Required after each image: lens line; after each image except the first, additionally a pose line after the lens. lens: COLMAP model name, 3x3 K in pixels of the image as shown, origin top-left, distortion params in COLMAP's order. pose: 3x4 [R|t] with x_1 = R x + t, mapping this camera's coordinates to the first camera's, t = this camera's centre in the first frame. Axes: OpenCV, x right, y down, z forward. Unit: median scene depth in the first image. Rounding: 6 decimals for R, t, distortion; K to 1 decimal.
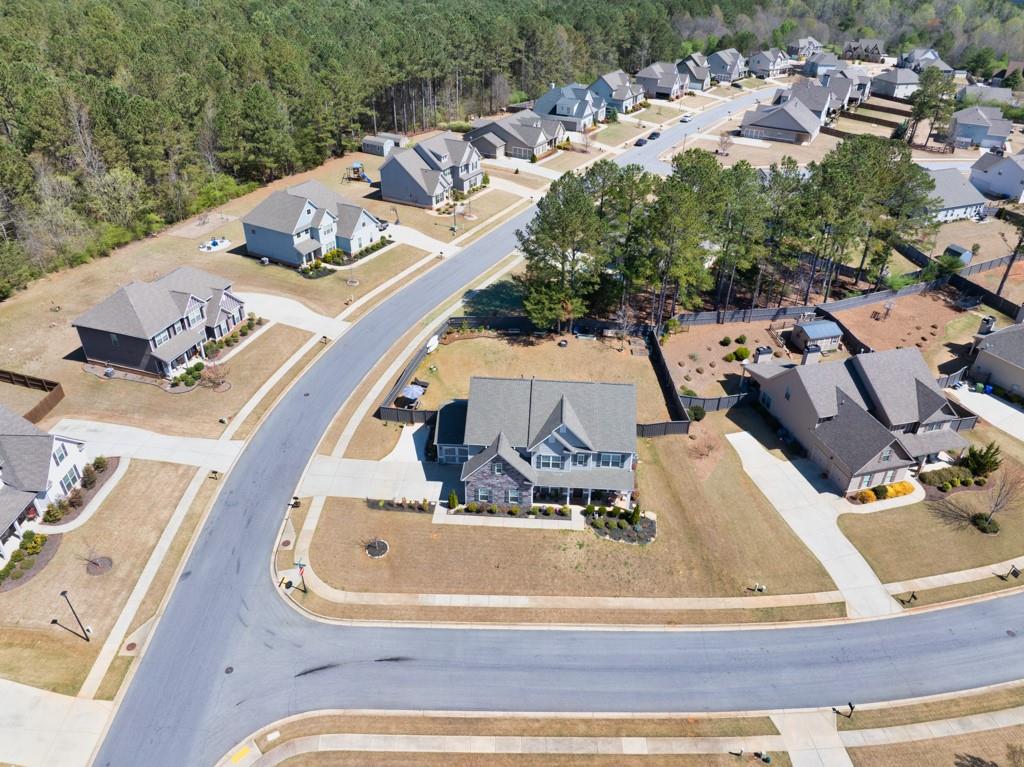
lens RADIAL K [[721.3, 0, 520.1], [0, 721.3, 377.9], [0, 0, 1]] dist [-0.039719, 0.005467]
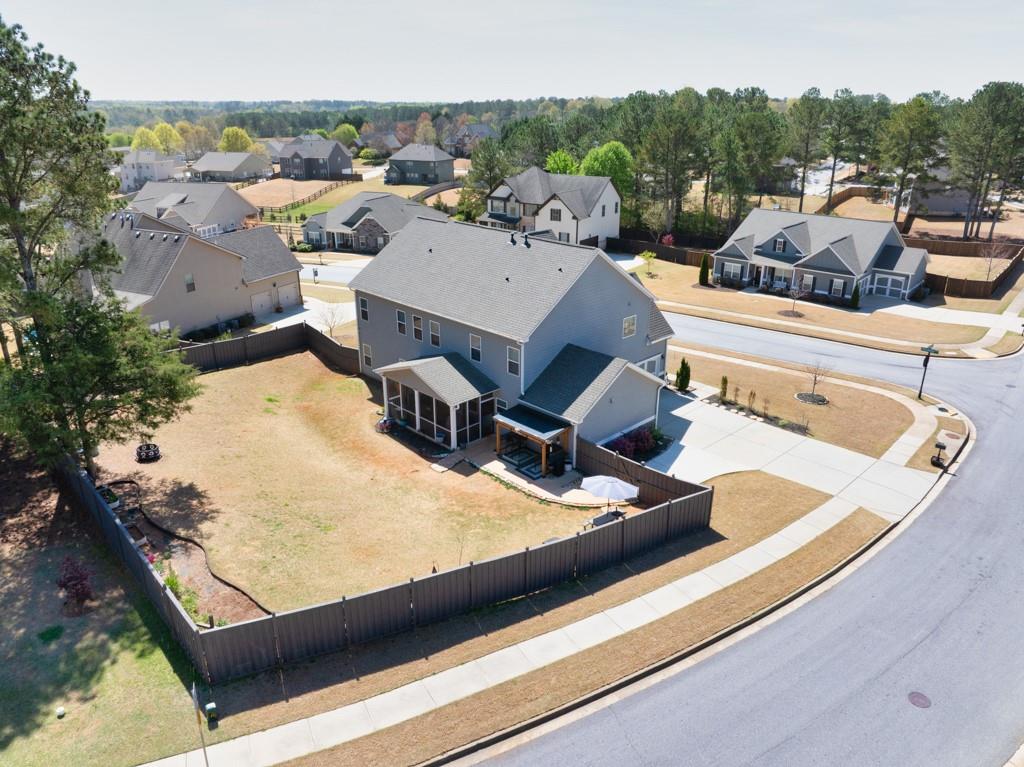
lens RADIAL K [[721.3, 0, 520.1], [0, 721.3, 377.9], [0, 0, 1]] dist [-0.039719, 0.005467]
pose [[-0.751376, -0.249443, 0.610911, -0.398092], [0.343666, 0.642407, 0.684987, -0.348604], [-0.563318, 0.724632, -0.396964, 1.384537]]
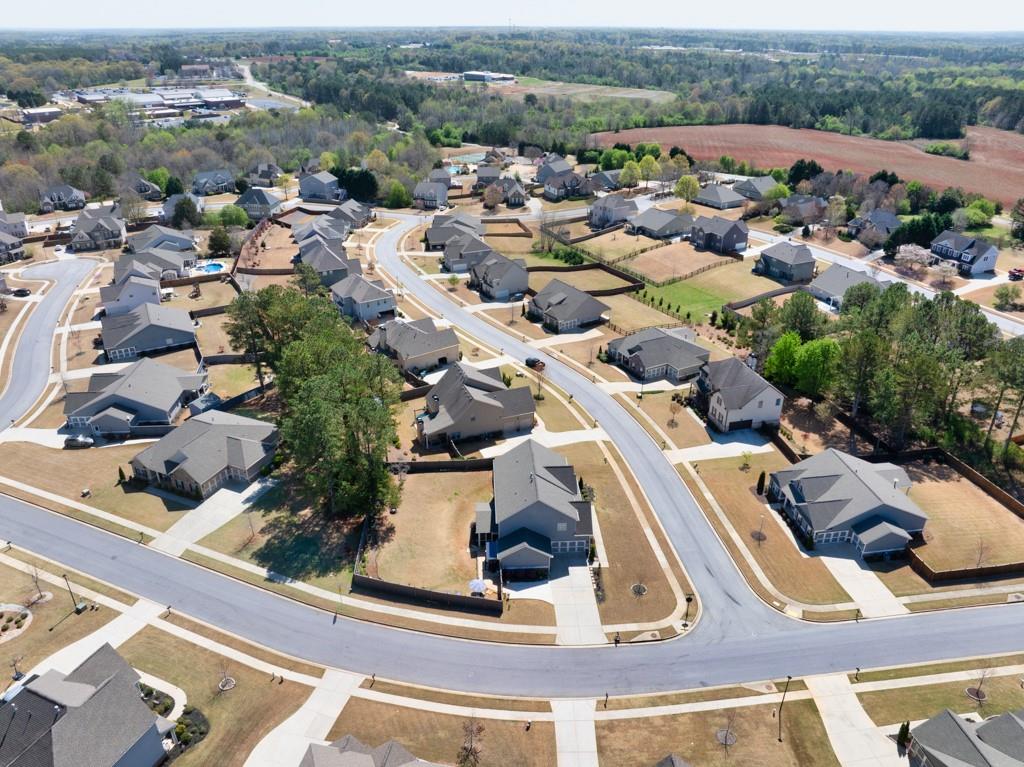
lens RADIAL K [[721.3, 0, 520.1], [0, 721.3, 377.9], [0, 0, 1]] dist [-0.039719, 0.005467]
pose [[-0.123710, -0.454292, 0.882221, -1.255782], [0.527341, 0.723023, 0.446261, -0.860553], [-0.840599, 0.520439, 0.150122, 0.729513]]
